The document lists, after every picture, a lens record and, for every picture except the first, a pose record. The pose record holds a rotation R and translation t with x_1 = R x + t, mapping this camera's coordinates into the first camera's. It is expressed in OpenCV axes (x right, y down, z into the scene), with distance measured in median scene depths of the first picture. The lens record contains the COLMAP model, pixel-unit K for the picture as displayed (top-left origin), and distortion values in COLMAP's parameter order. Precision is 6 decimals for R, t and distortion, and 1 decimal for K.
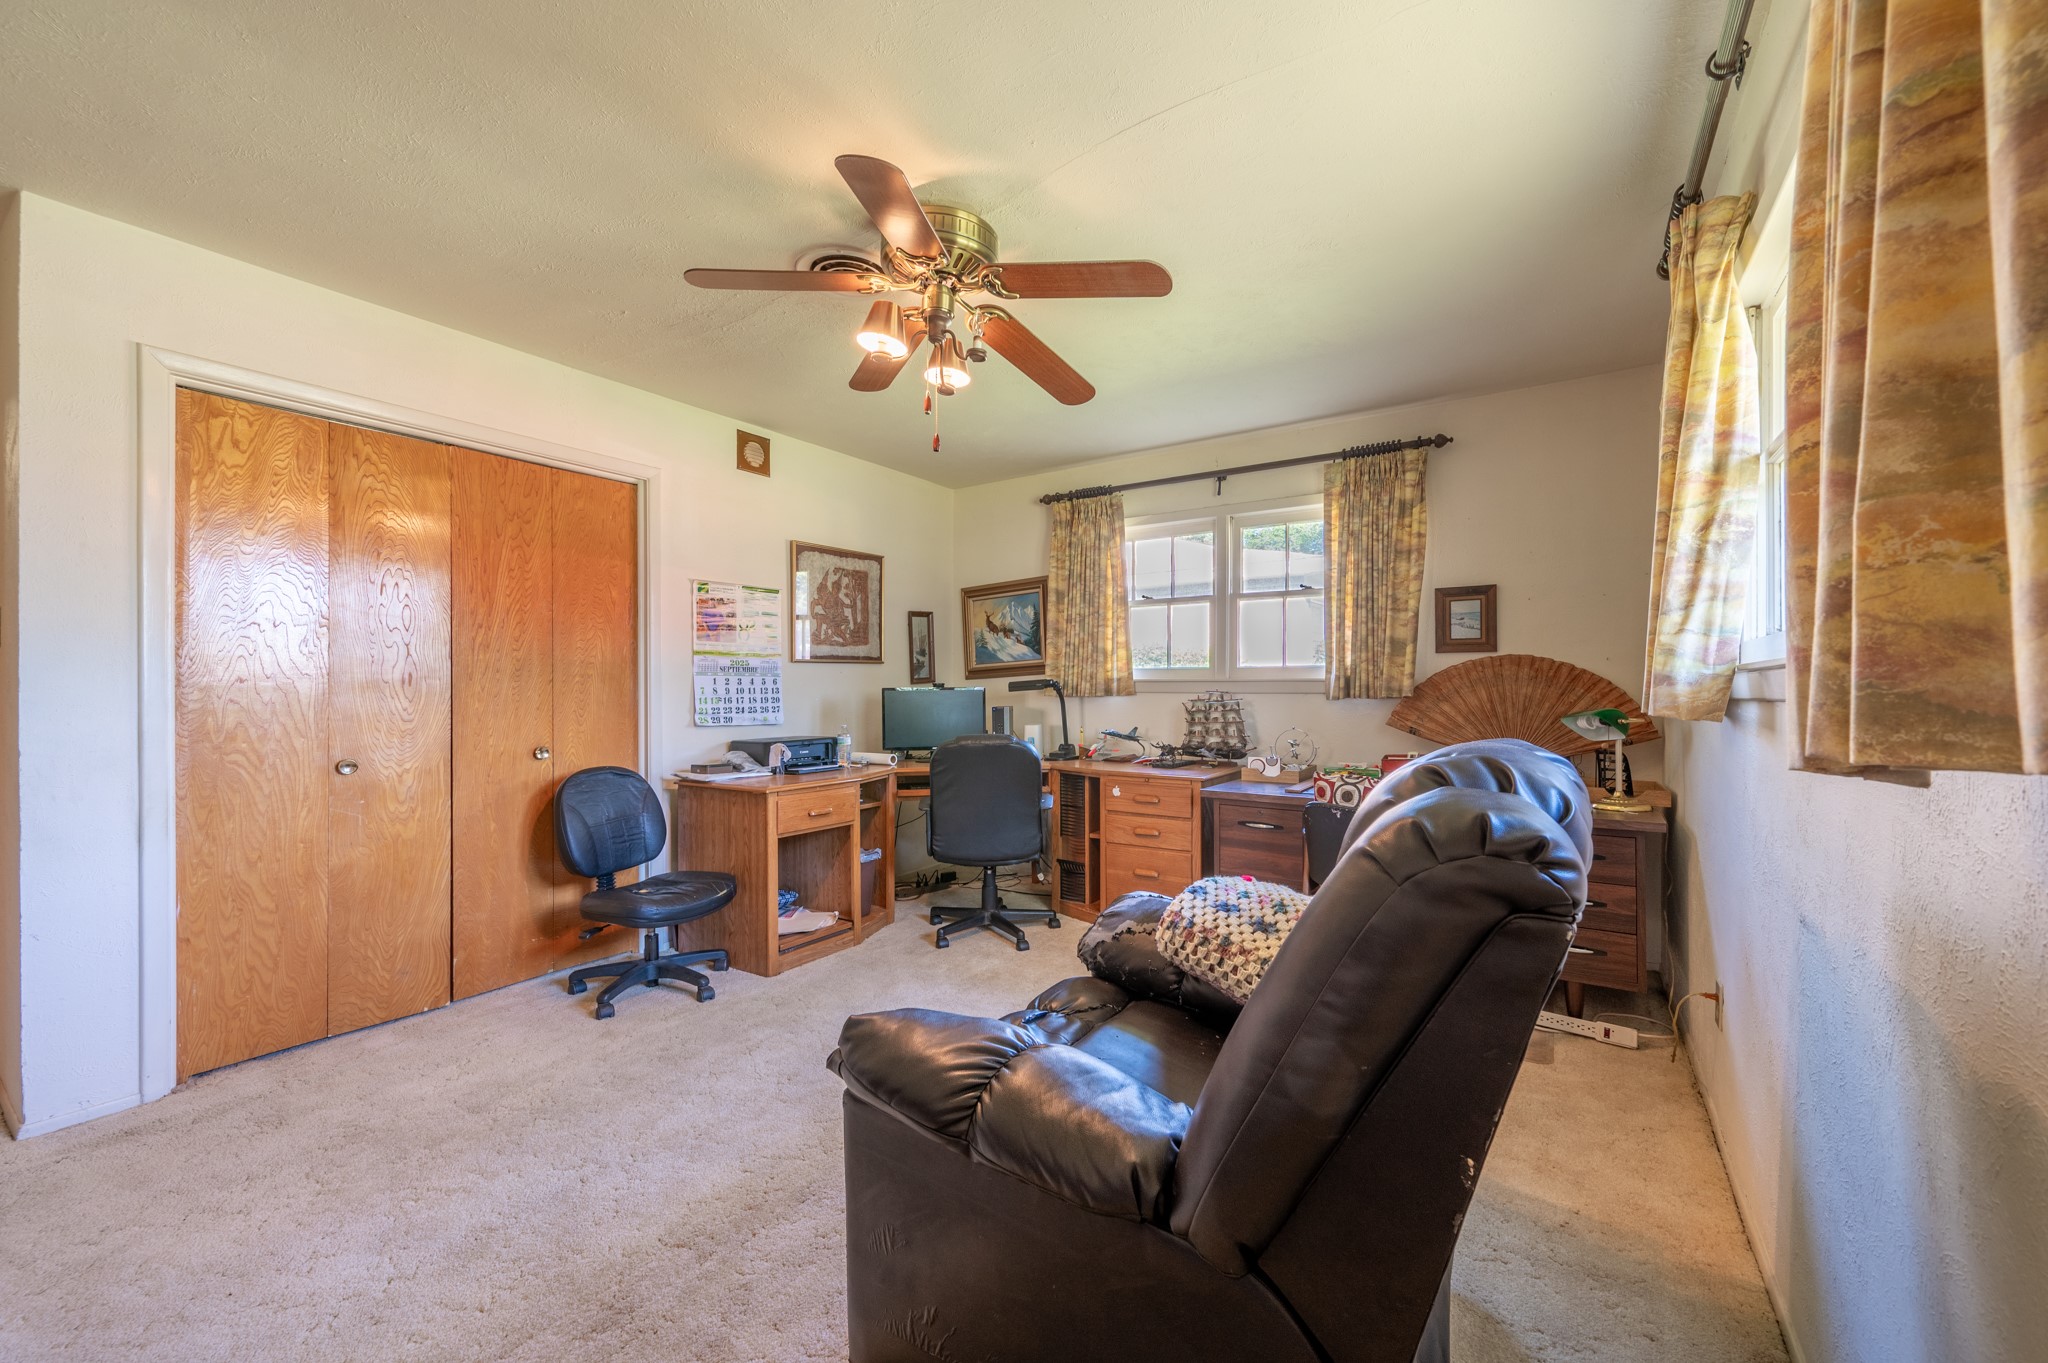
lens RADIAL K [[811.5, 0, 1025.2], [0, 811.5, 688.5], [0, 0, 1]] dist [0.000063, -0.000266]
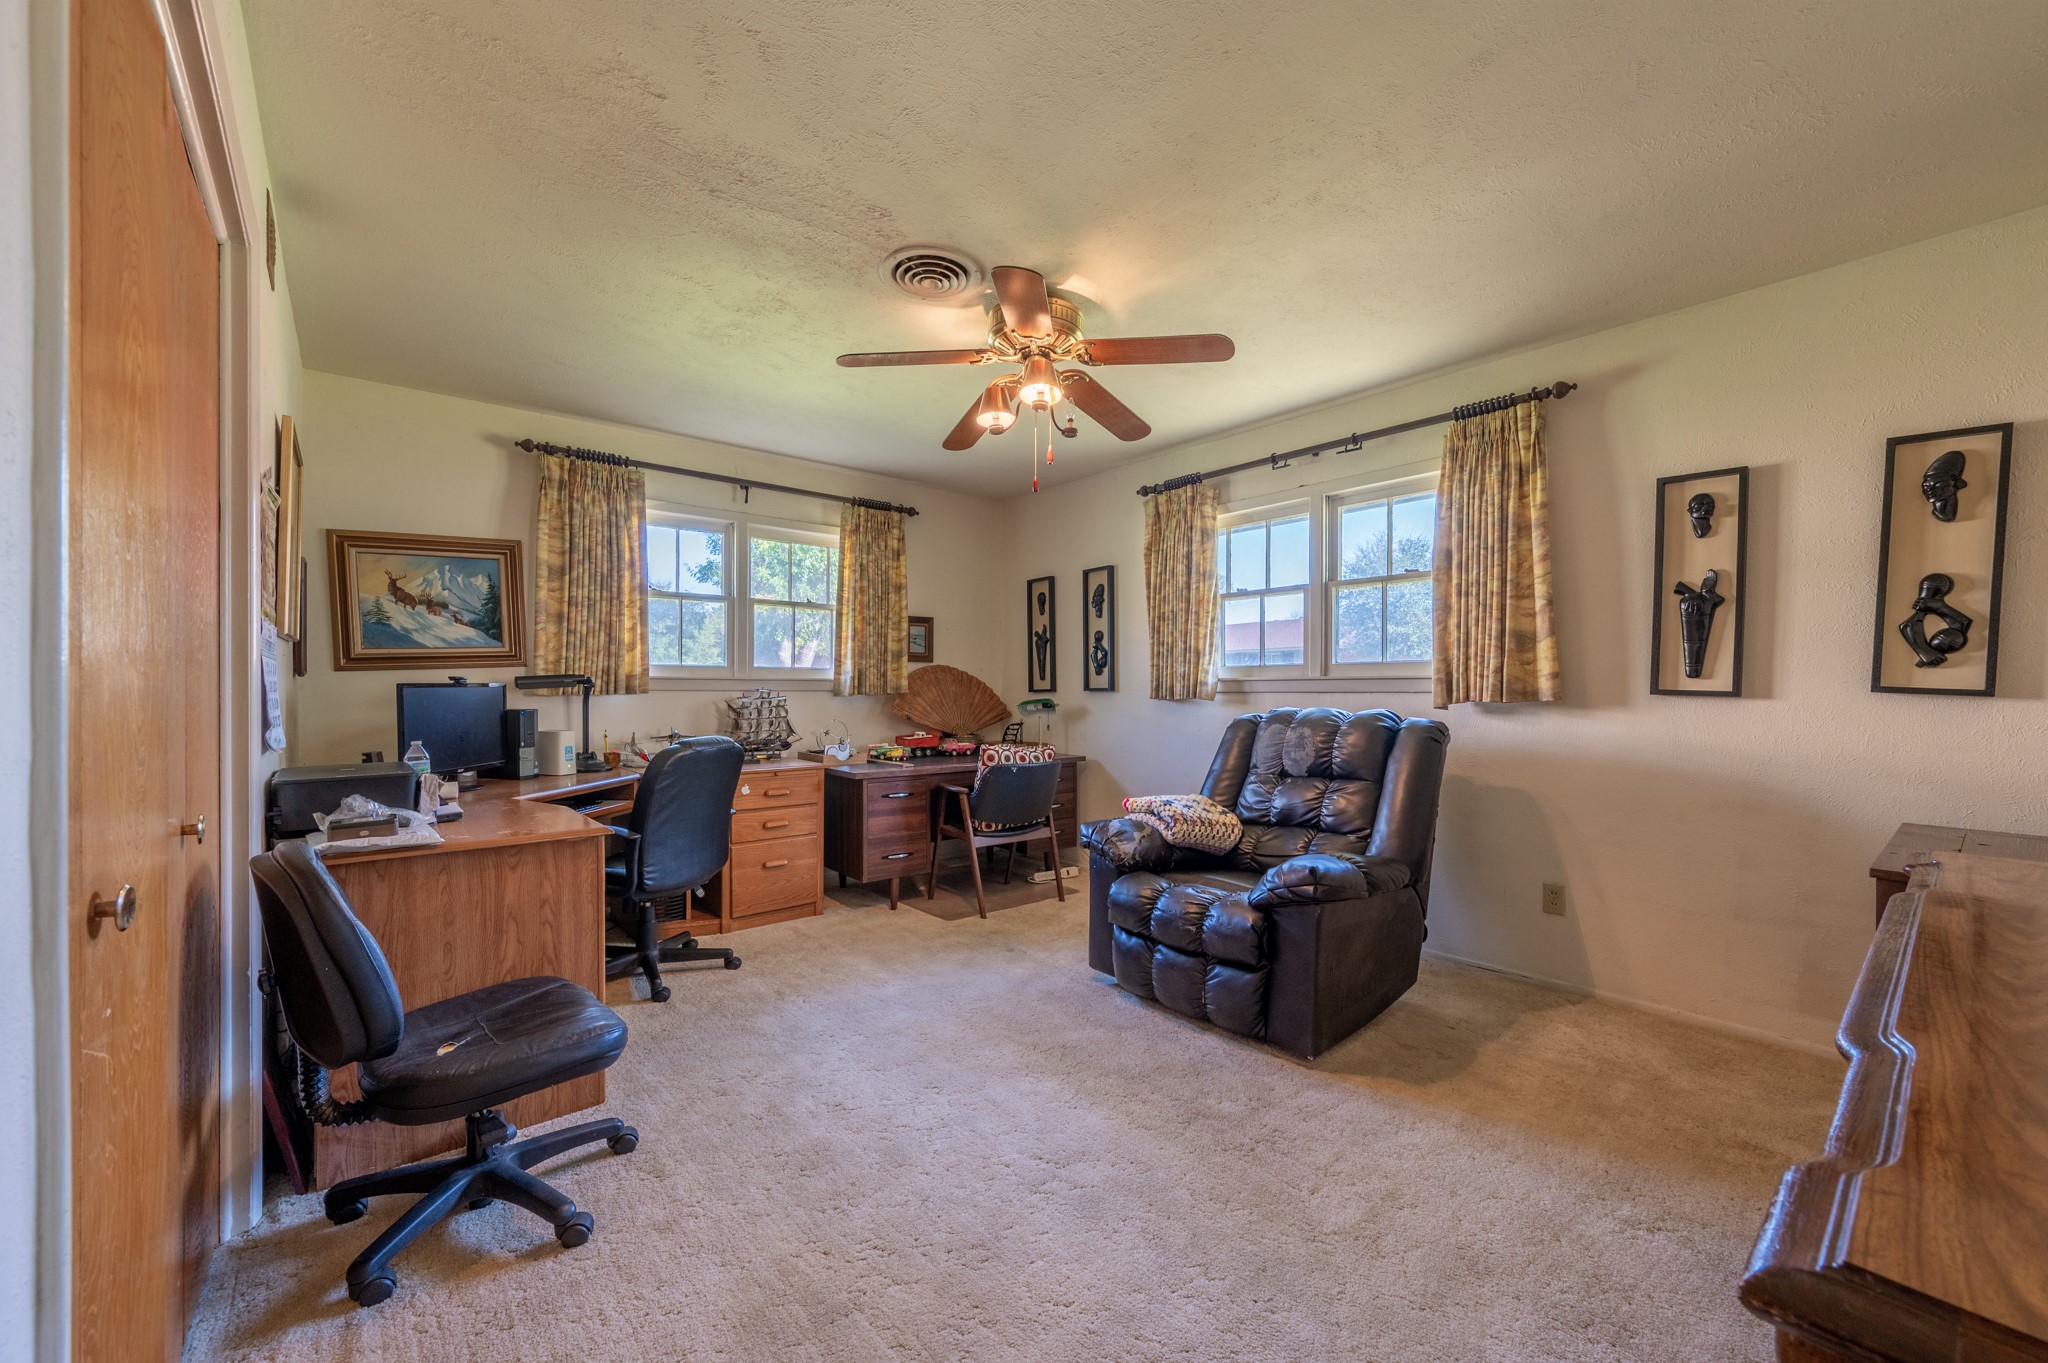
lens RADIAL K [[811.5, 0, 1028.5], [0, 811.5, 692.8], [0, 0, 1]] dist [0.000063, -0.000266]
pose [[0.274327, -0.003456, 0.961630, -0.650356], [-0.004663, 0.999977, 0.004925, 0.001309], [-0.961625, -0.005835, 0.274305, 0.342137]]
